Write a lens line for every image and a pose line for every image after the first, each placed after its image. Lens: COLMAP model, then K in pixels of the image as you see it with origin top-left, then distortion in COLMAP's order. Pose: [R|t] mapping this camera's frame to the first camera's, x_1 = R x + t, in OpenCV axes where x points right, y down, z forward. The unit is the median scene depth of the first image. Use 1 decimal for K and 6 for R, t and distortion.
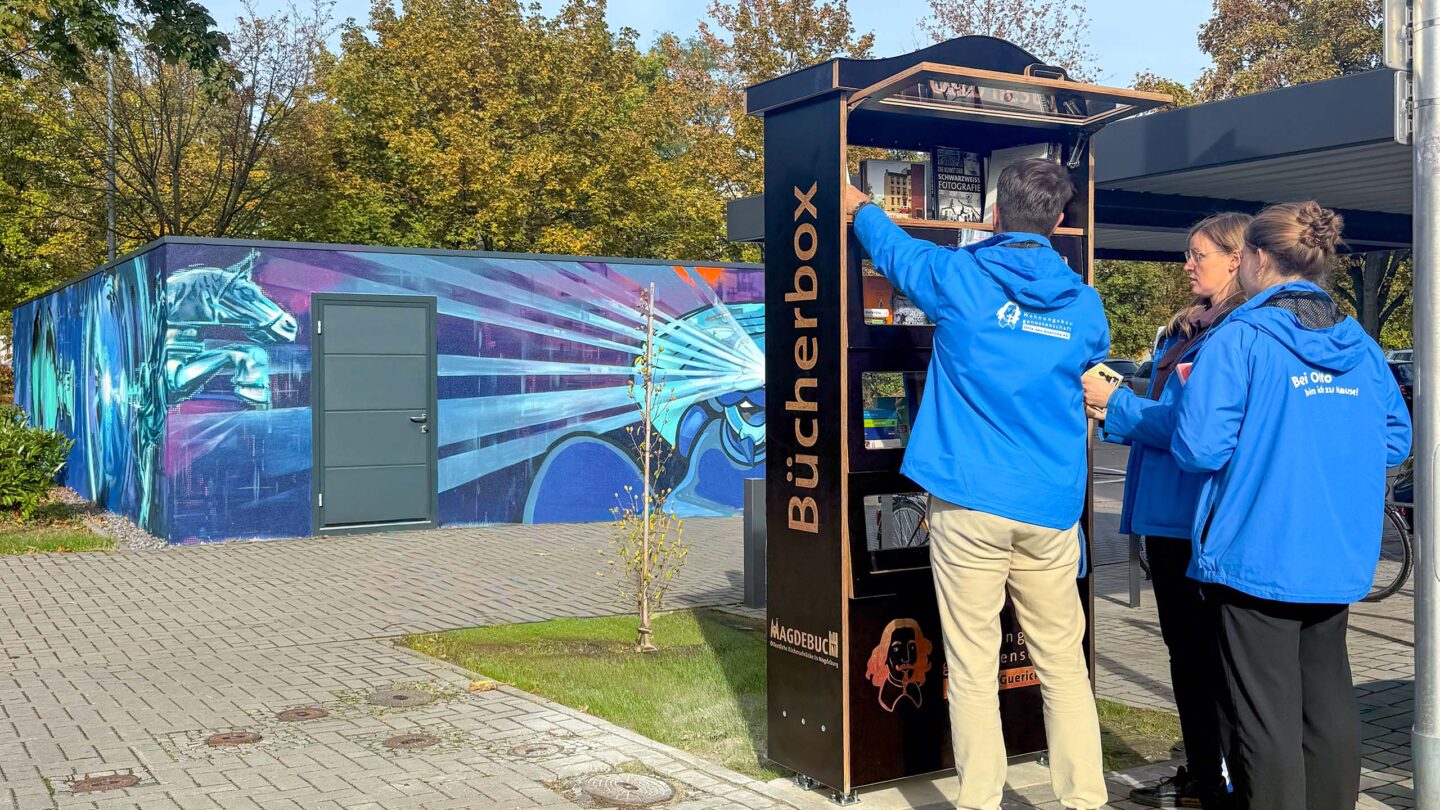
lens RADIAL K [[1413.9, 0, 720.0], [0, 1413.9, 405.0], [0, 0, 1]] dist [0.159663, -0.008911]
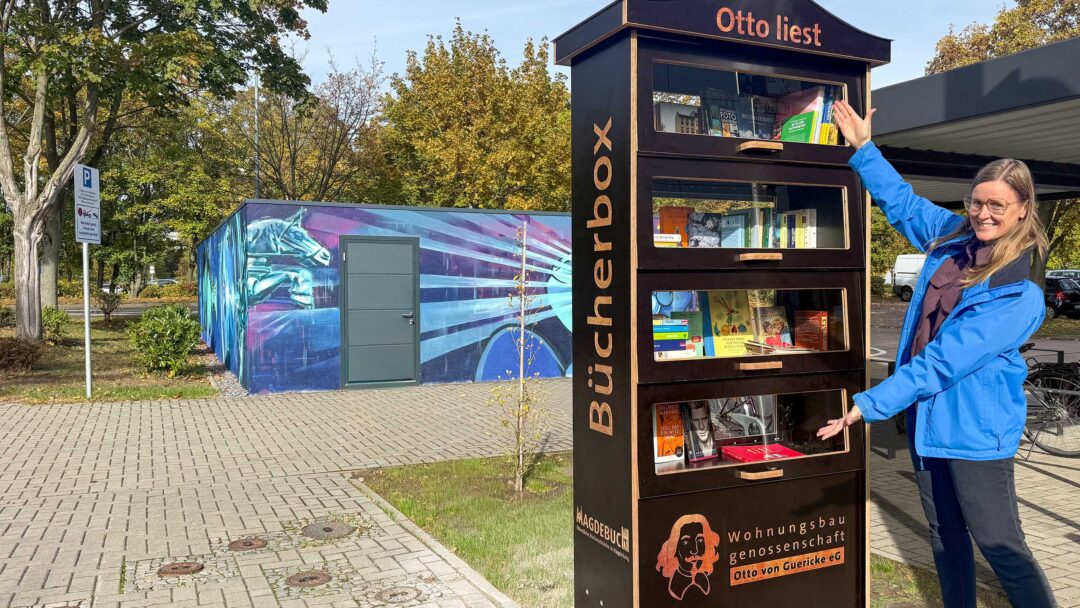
lens RADIAL K [[827.7, 0, 540.0], [0, 827.7, 304.0], [0, 0, 1]] dist [0.167947, -0.303986]
pose [[0.994837, 0.005356, -0.101343, 0.025854], [-0.005319, 0.999986, 0.000636, -0.004254], [0.101345, -0.000094, 0.994851, 0.115173]]
